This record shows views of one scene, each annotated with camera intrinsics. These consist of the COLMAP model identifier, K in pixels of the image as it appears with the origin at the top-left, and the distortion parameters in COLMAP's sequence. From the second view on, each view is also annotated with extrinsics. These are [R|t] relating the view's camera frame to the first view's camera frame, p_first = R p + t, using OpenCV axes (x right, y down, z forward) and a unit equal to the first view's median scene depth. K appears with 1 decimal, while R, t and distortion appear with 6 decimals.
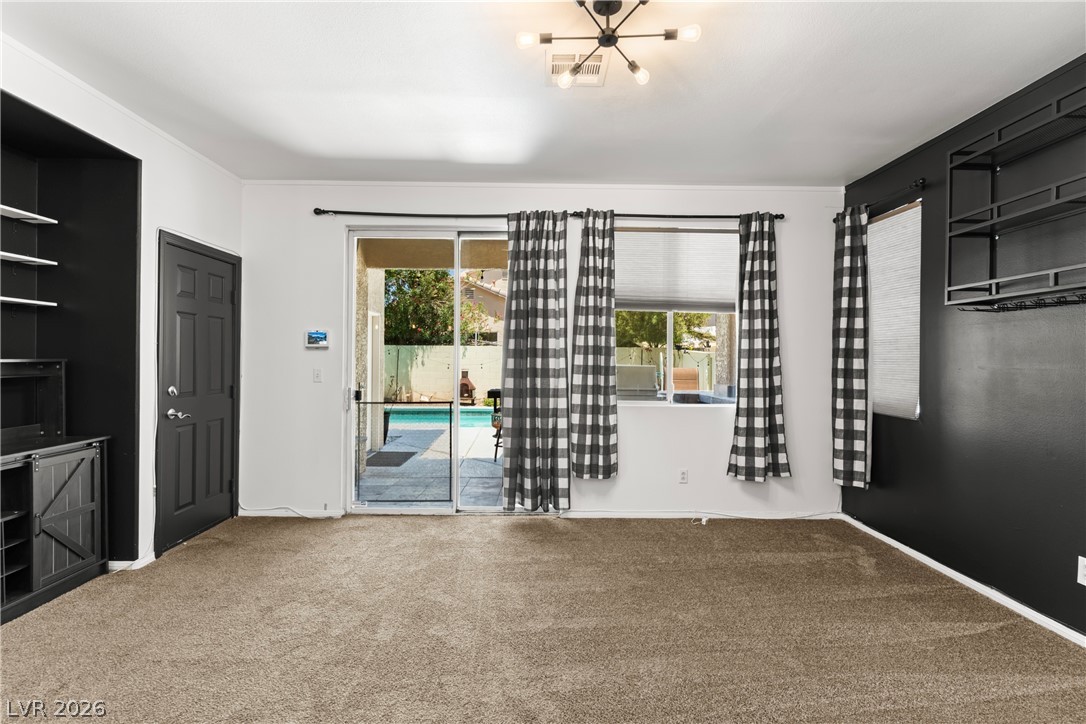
lens RADIAL K [[512.8, 0, 544.0], [0, 512.8, 358.6], [0, 0, 1]] dist [-0.000529, 0.003245]
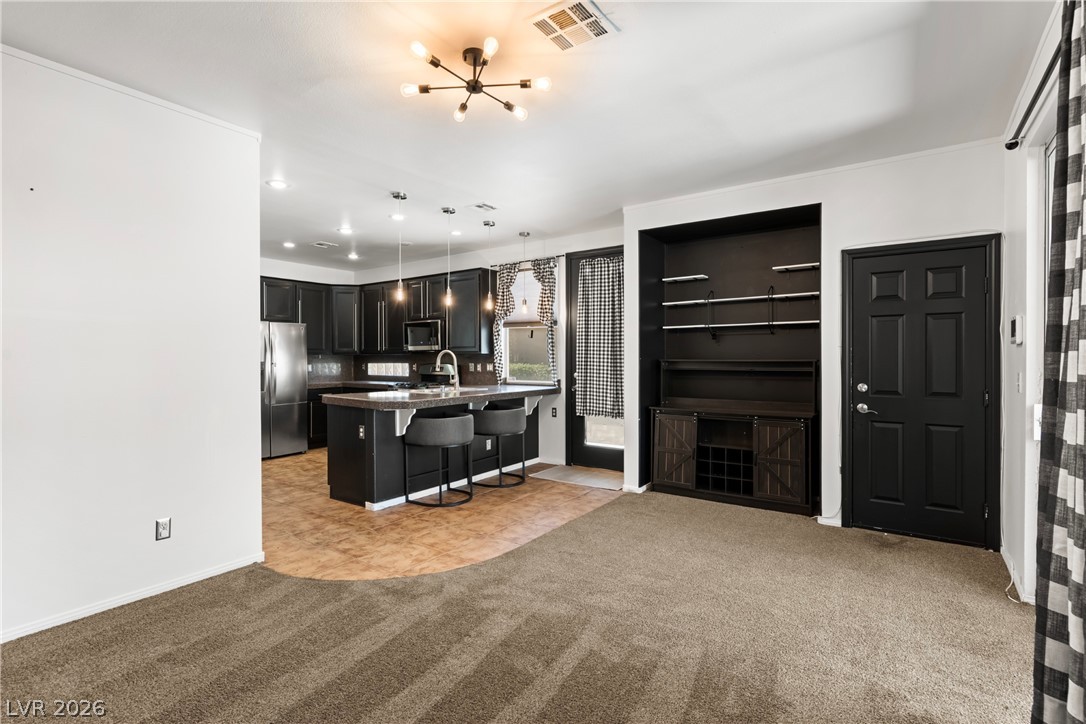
lens RADIAL K [[512.8, 0, 542.4], [0, 512.8, 358.2], [0, 0, 1]] dist [-0.000529, 0.003245]
pose [[-0.592556, -0.005961, -0.805507, 0.496411], [0.001246, 0.999965, -0.008317, 0.005849], [0.805528, -0.005932, -0.592528, 0.920335]]
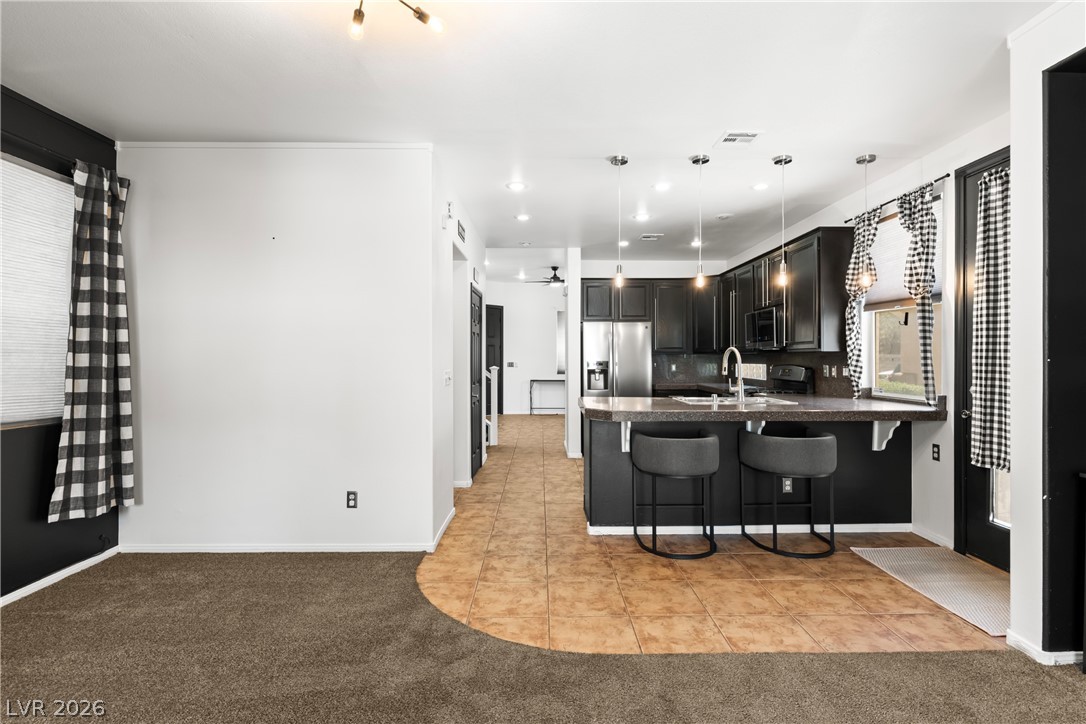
lens RADIAL K [[512.8, 0, 544.2], [0, 512.8, 358.7], [0, 0, 1]] dist [-0.000529, 0.003245]
pose [[-0.999956, -0.007789, 0.005166, -0.086760], [-0.007798, 0.999968, -0.001800, -0.000070], [-0.005152, -0.001840, -0.999985, 0.928087]]
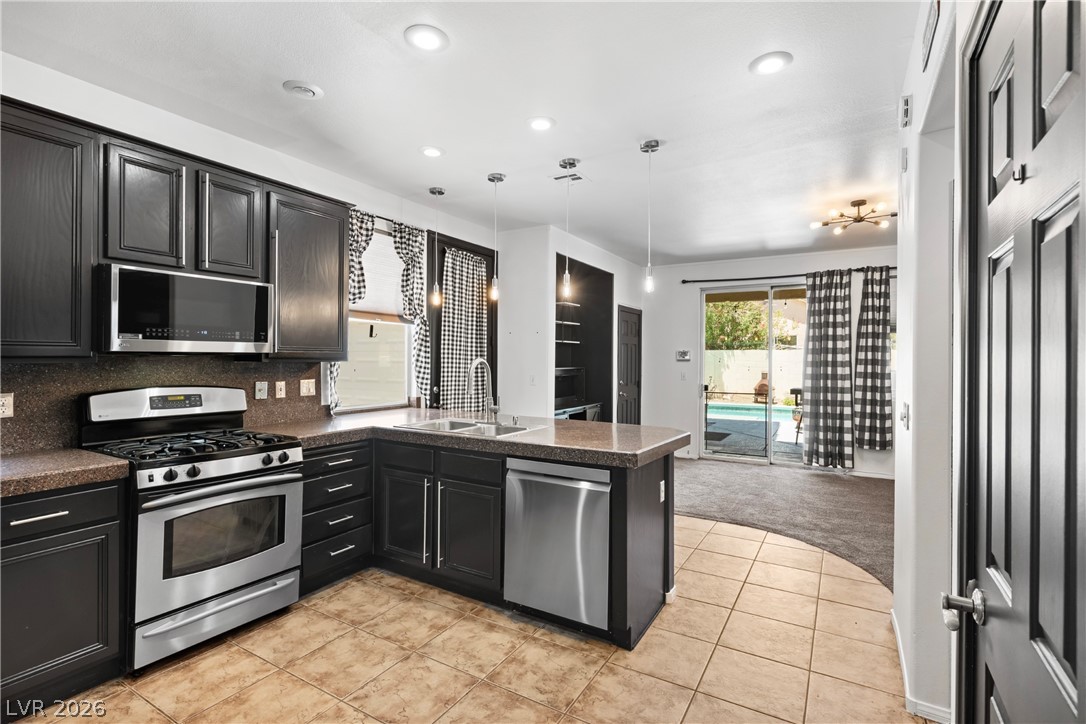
lens RADIAL K [[512.8, 0, 542.8], [0, 512.8, 359.3], [0, 0, 1]] dist [-0.000529, 0.003245]
pose [[0.852820, -0.000811, -0.522205, 0.059193], [0.001705, 0.999998, 0.001232, -0.027821], [0.522202, -0.001941, 0.852819, -0.747618]]
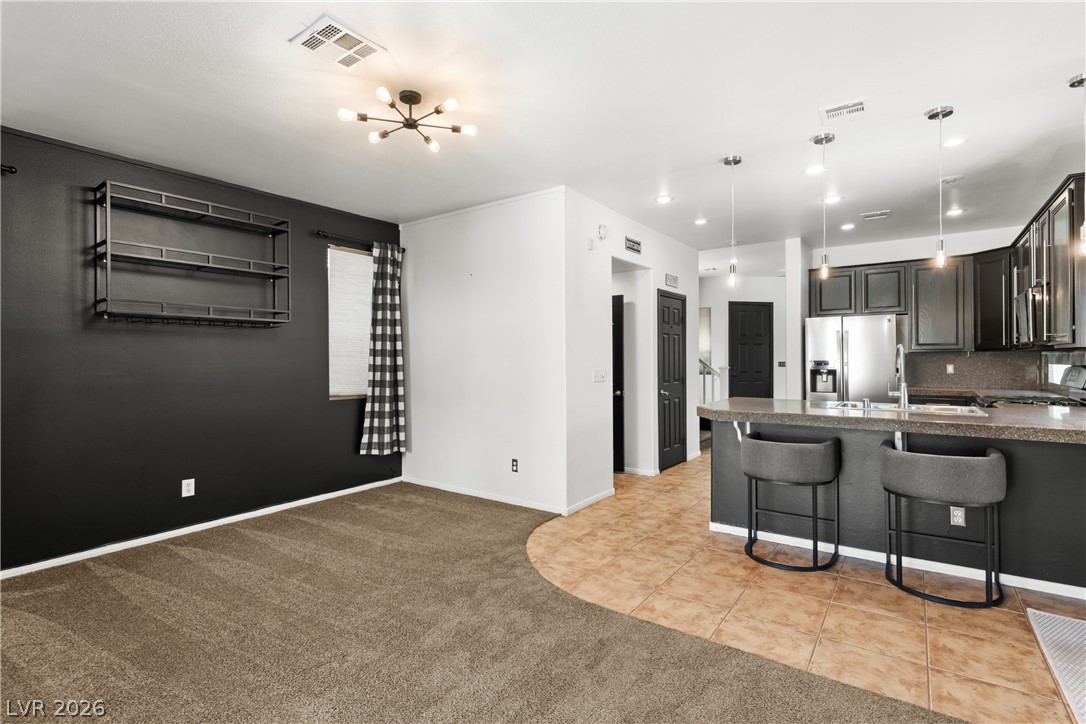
lens RADIAL K [[512.8, 0, 546.2], [0, 512.8, 358.9], [0, 0, 1]] dist [-0.000529, 0.003245]
pose [[-0.805381, -0.004654, 0.592739, -0.488741], [-0.003323, 0.999989, 0.003337, -0.004222], [-0.592748, 0.000718, -0.805388, 0.948350]]
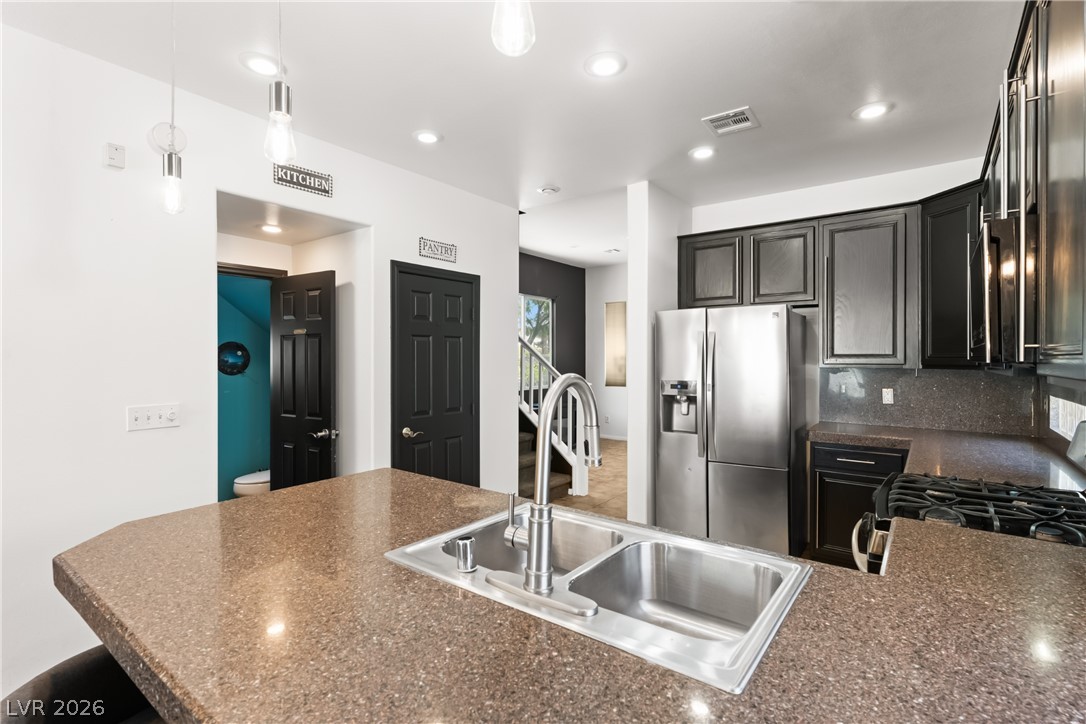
lens RADIAL K [[512.8, 0, 545.1], [0, 512.8, 359.5], [0, 0, 1]] dist [-0.000529, 0.003245]
pose [[-0.793774, -0.011386, 0.608106, -0.619077], [-0.009823, 0.999934, 0.005900, -0.037684], [-0.608133, -0.001291, -0.793834, 0.133981]]
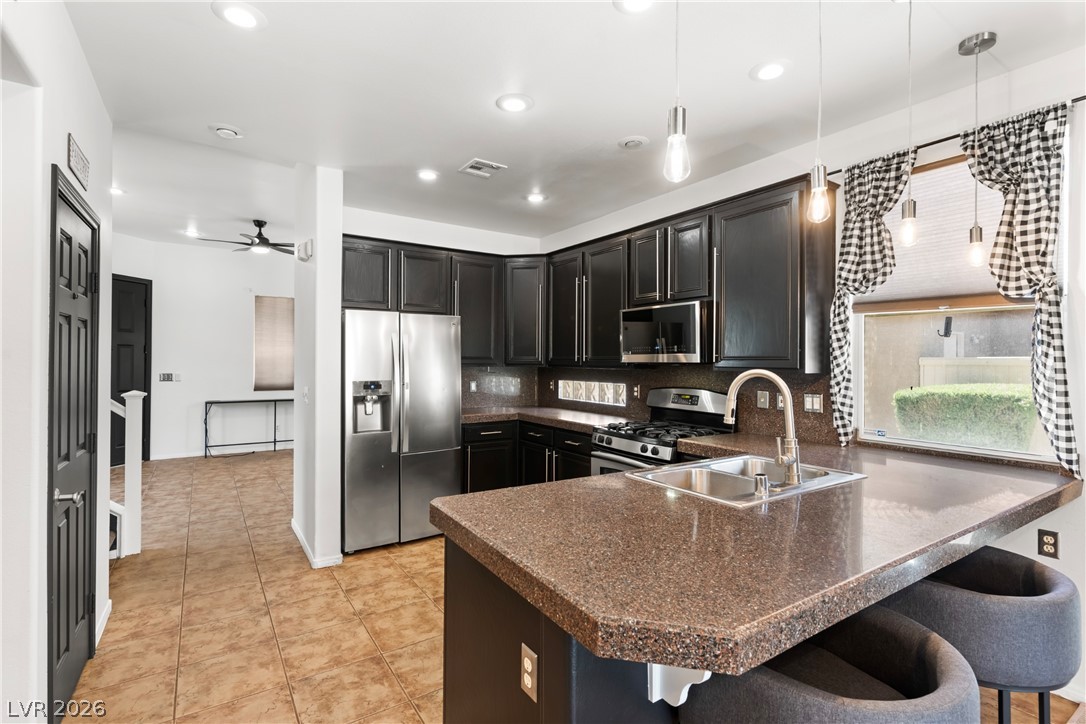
lens RADIAL K [[512.8, 0, 545.1], [0, 512.8, 359.2], [0, 0, 1]] dist [-0.000529, 0.003245]
pose [[-0.837186, -0.015873, -0.546687, -0.005867], [-0.012195, 0.999872, -0.010355, -0.030243], [0.546782, -0.002002, -0.837273, 0.207694]]
